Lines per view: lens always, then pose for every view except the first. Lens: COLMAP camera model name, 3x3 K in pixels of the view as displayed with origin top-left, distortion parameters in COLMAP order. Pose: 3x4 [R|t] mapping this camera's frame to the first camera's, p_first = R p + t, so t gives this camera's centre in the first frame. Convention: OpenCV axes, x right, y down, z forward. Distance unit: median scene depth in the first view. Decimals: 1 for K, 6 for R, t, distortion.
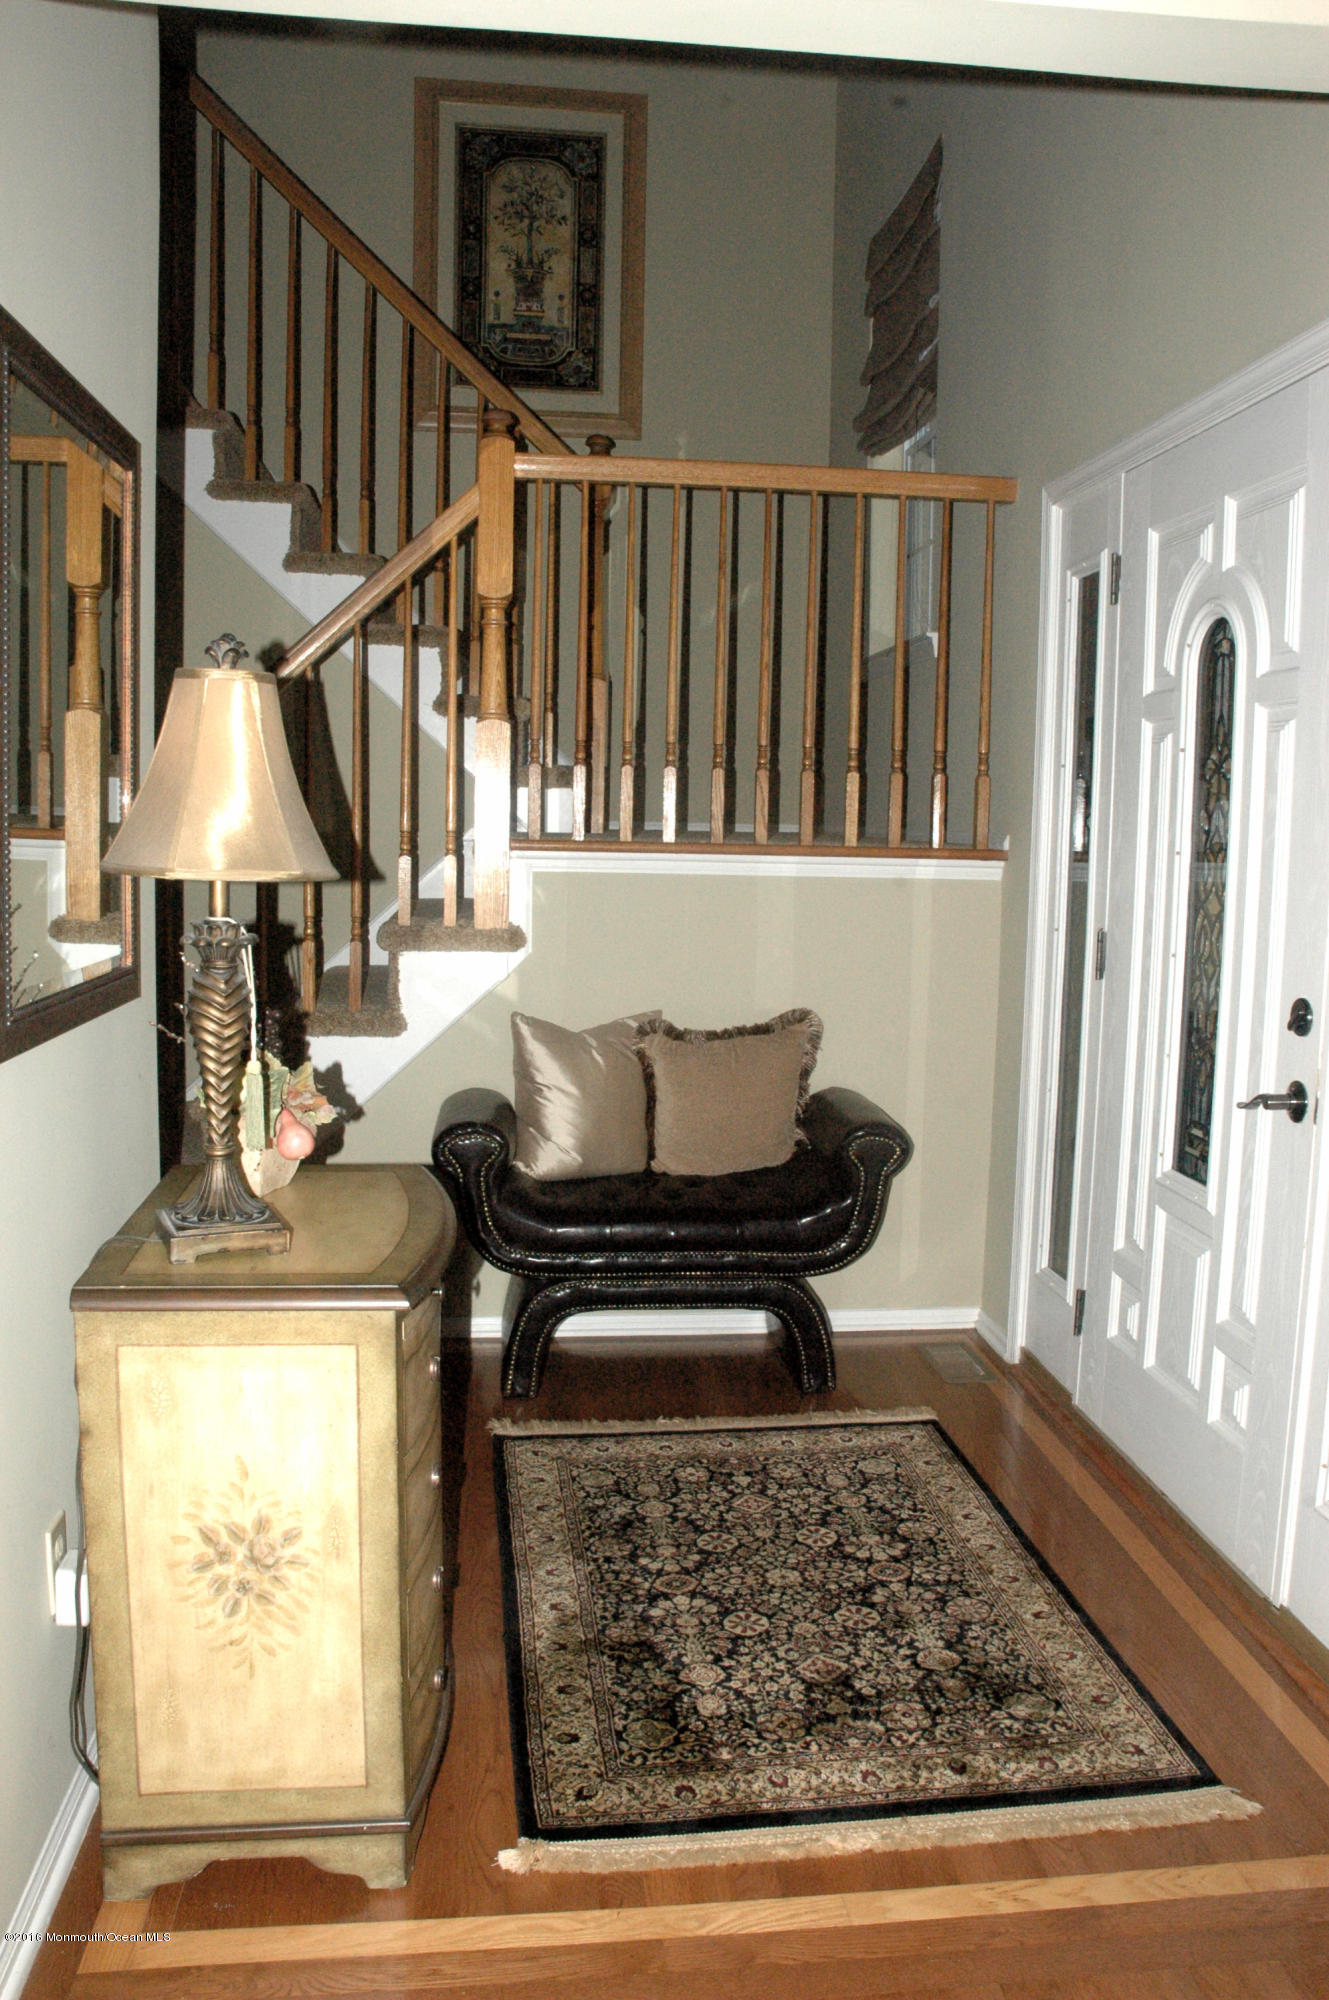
lens RADIAL K [[1569.7, 0, 664.4], [0, 1569.7, 999.6], [0, 0, 1]] dist [-0.121337, 0.057902]
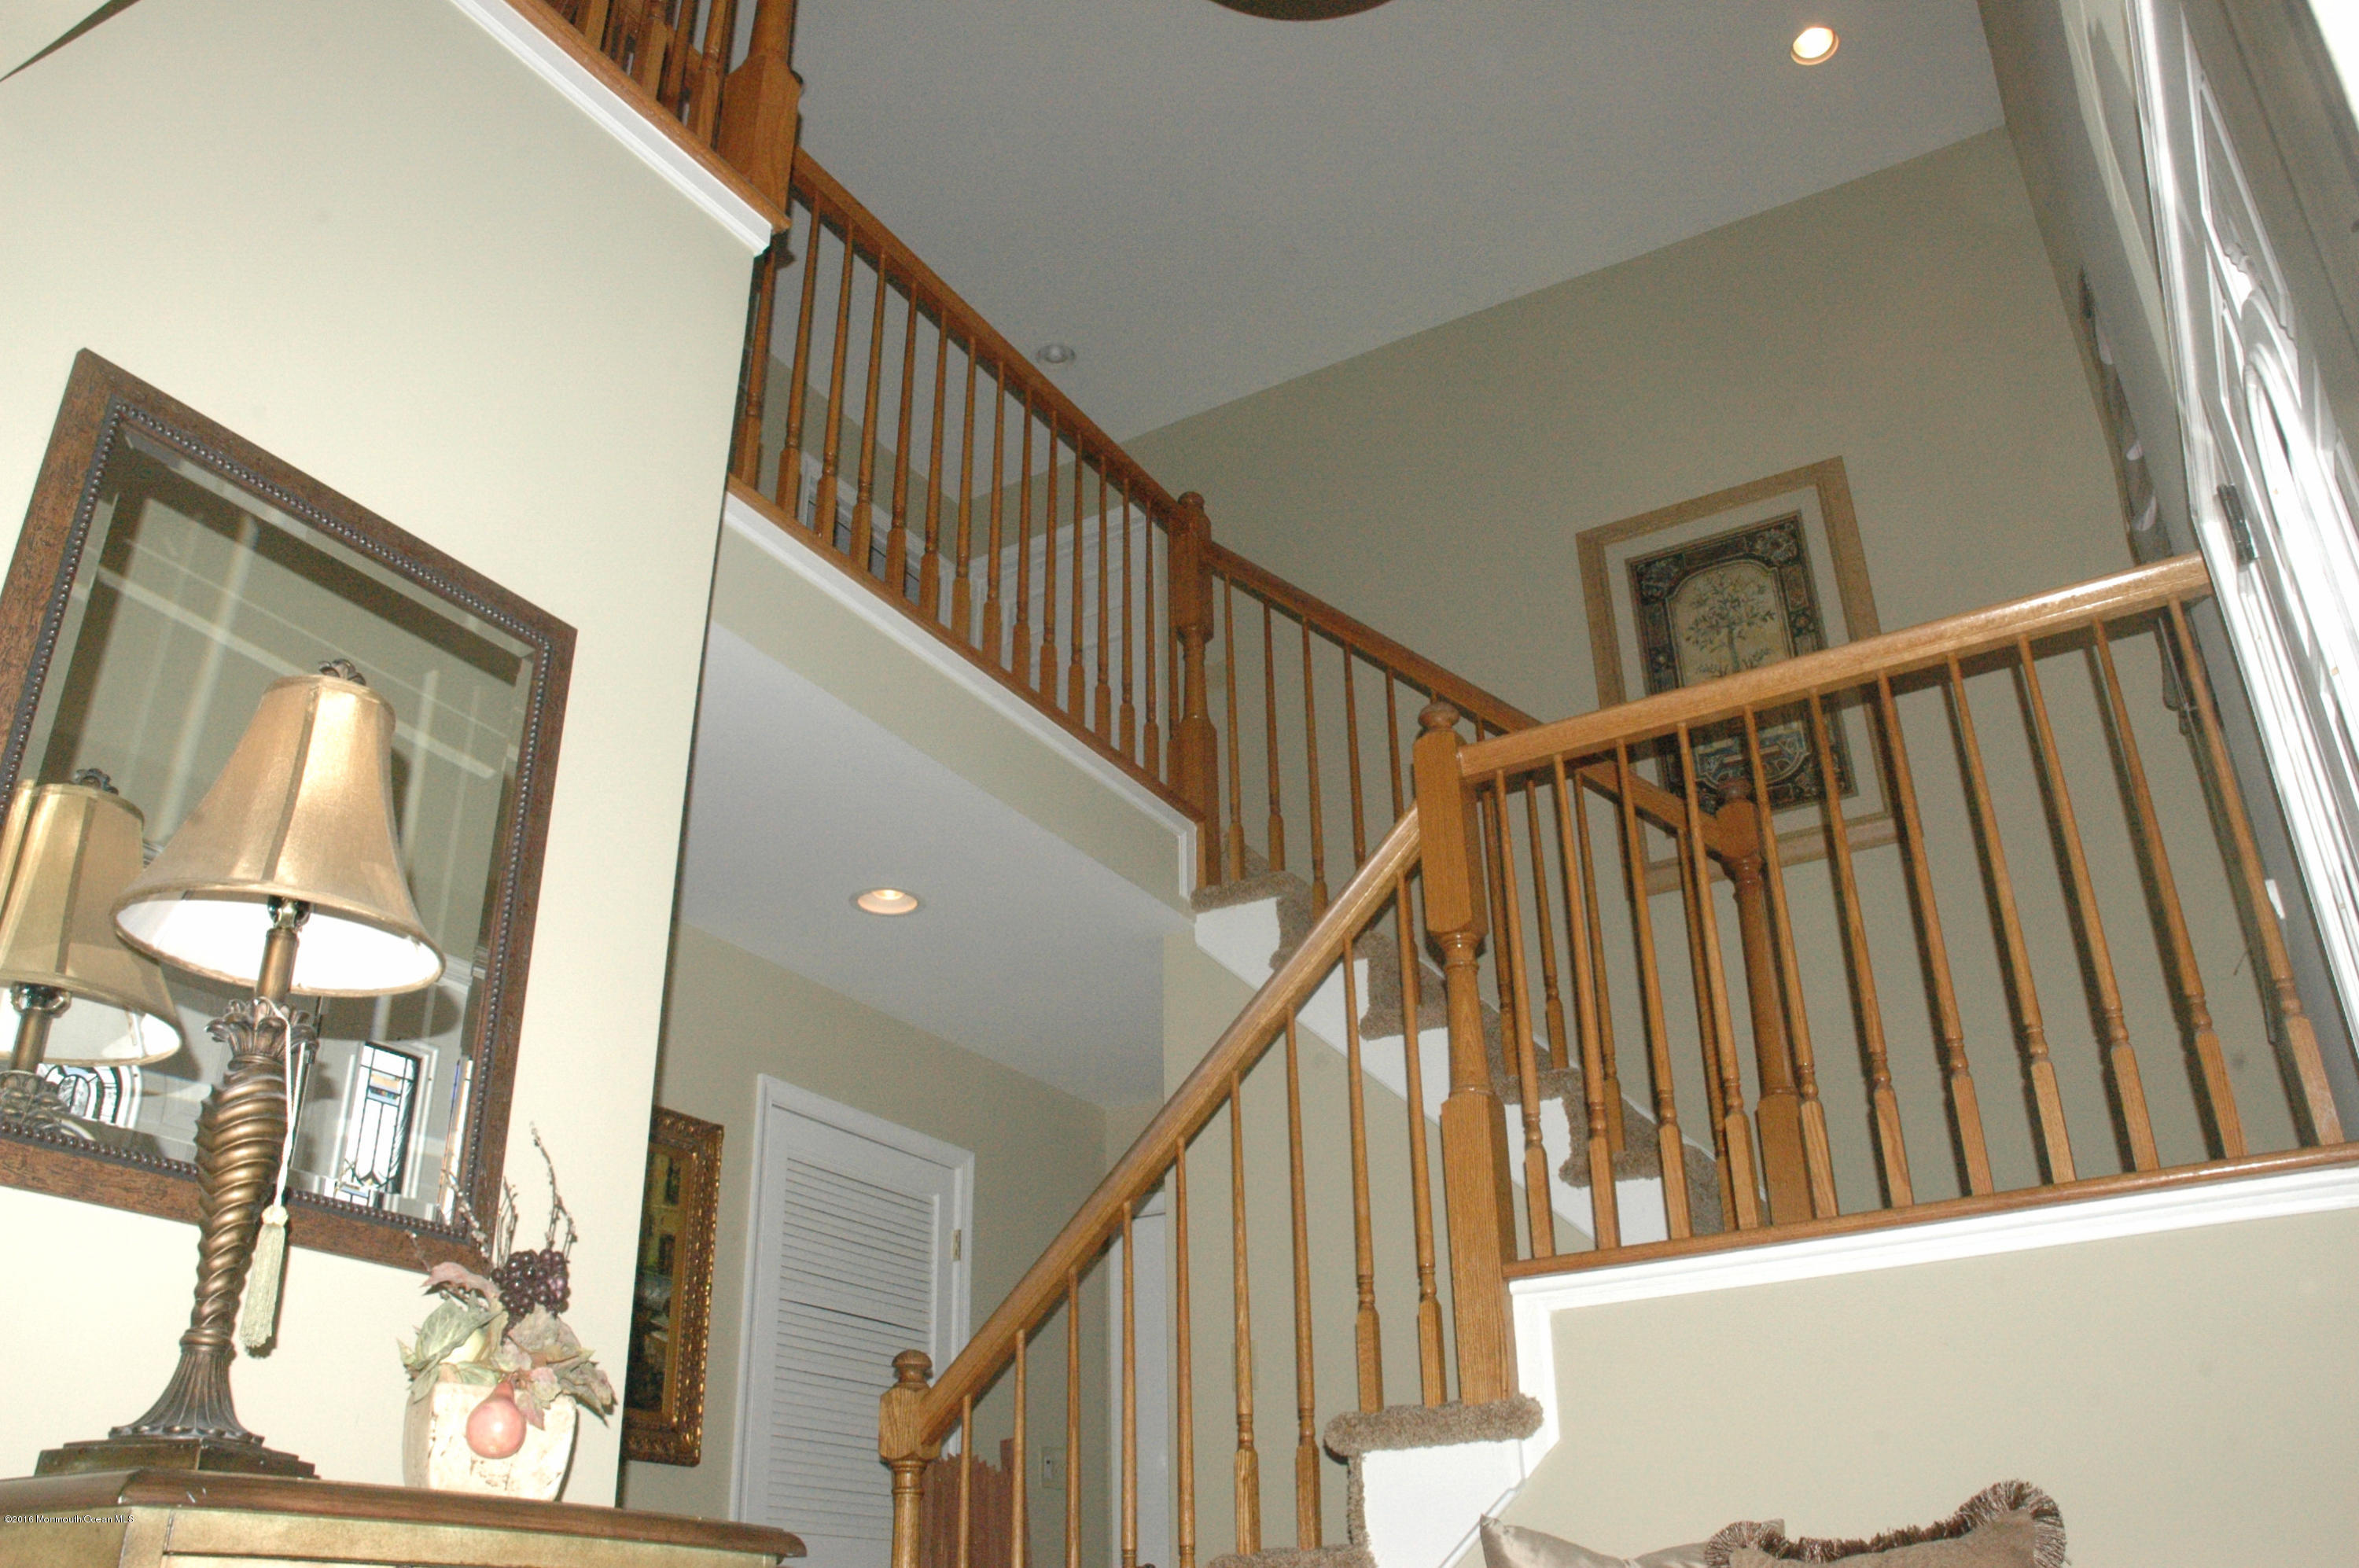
lens RADIAL K [[1851.5, 0, 1181.4], [0, 1851.5, 780.8], [0, 0, 1]] dist [-0.121337, 0.057902]
pose [[0.803911, -0.294398, -0.516776, 0.161866], [-0.029810, 0.847859, -0.529383, 0.088640], [0.594002, 0.440982, 0.672827, 0.201860]]
